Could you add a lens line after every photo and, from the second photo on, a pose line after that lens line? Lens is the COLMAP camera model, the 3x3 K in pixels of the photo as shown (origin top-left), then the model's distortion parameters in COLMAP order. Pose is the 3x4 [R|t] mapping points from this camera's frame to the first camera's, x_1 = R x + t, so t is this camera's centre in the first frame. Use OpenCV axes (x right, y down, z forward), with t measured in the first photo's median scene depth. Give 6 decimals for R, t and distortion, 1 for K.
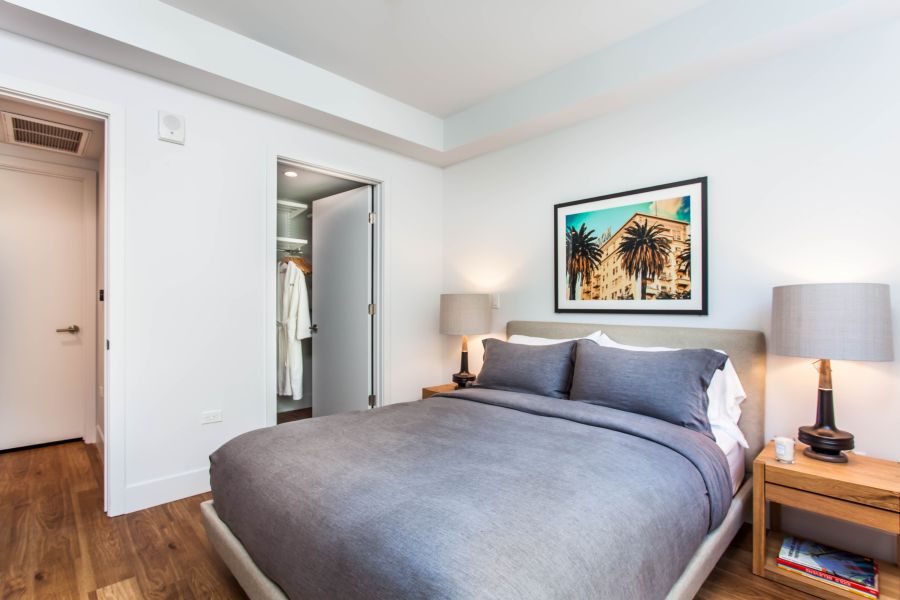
lens RADIAL K [[424.1, 0, 454.2], [0, 424.1, 303.0], [0, 0, 1]] dist [-0.001523, 0.000246]
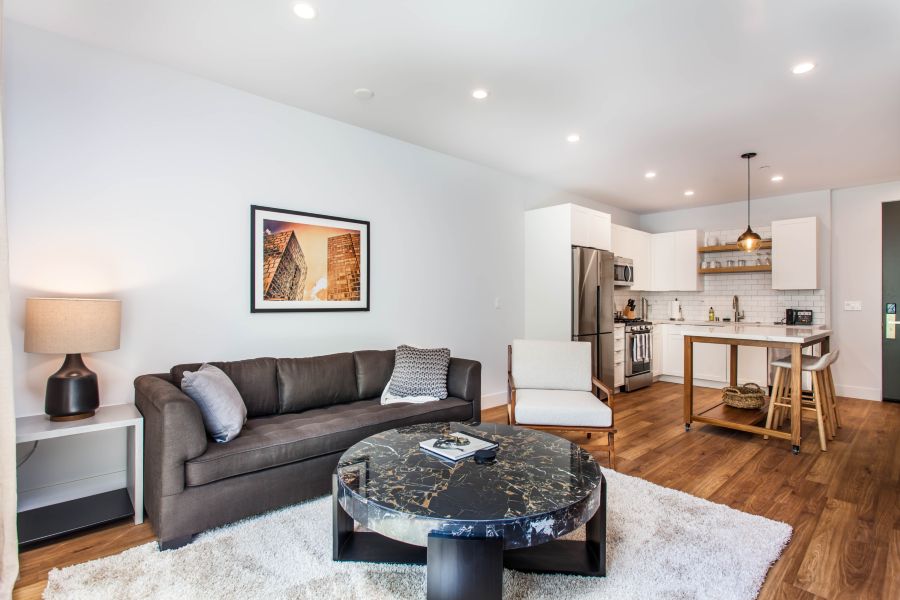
lens RADIAL K [[424.1, 0, 444.0], [0, 424.1, 299.3], [0, 0, 1]] dist [-0.001523, 0.000246]
pose [[0.082730, 0.008524, 0.996536, -0.862172], [-0.001283, 0.999963, -0.008447, -0.001413], [-0.996571, -0.000580, 0.082738, 0.556708]]
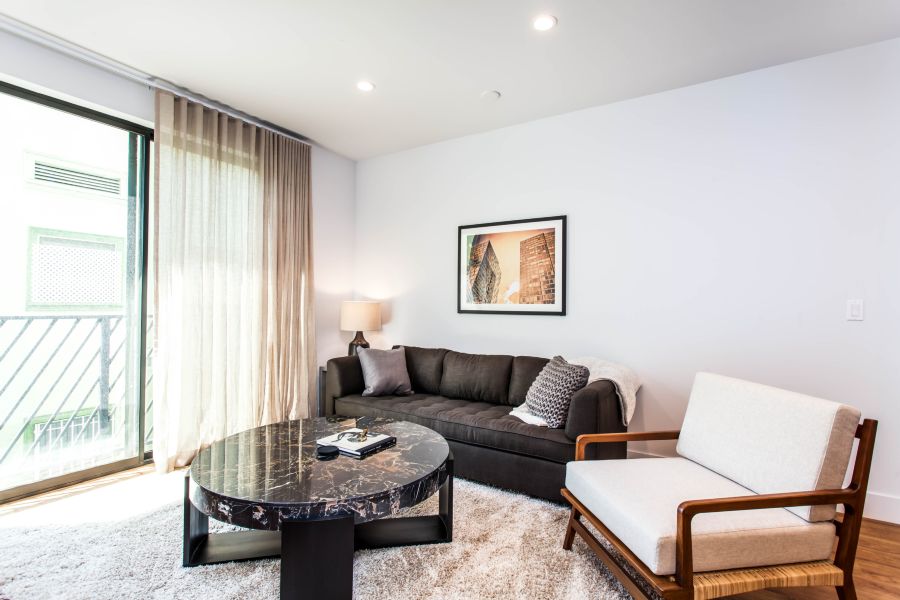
lens RADIAL K [[424.1, 0, 448.4], [0, 424.1, 303.1], [0, 0, 1]] dist [-0.001523, 0.000246]
pose [[0.978958, 0.014787, 0.203526, -0.052321], [-0.014332, 0.999890, -0.003710, -0.001528], [-0.203558, 0.000715, 0.979063, -0.255408]]
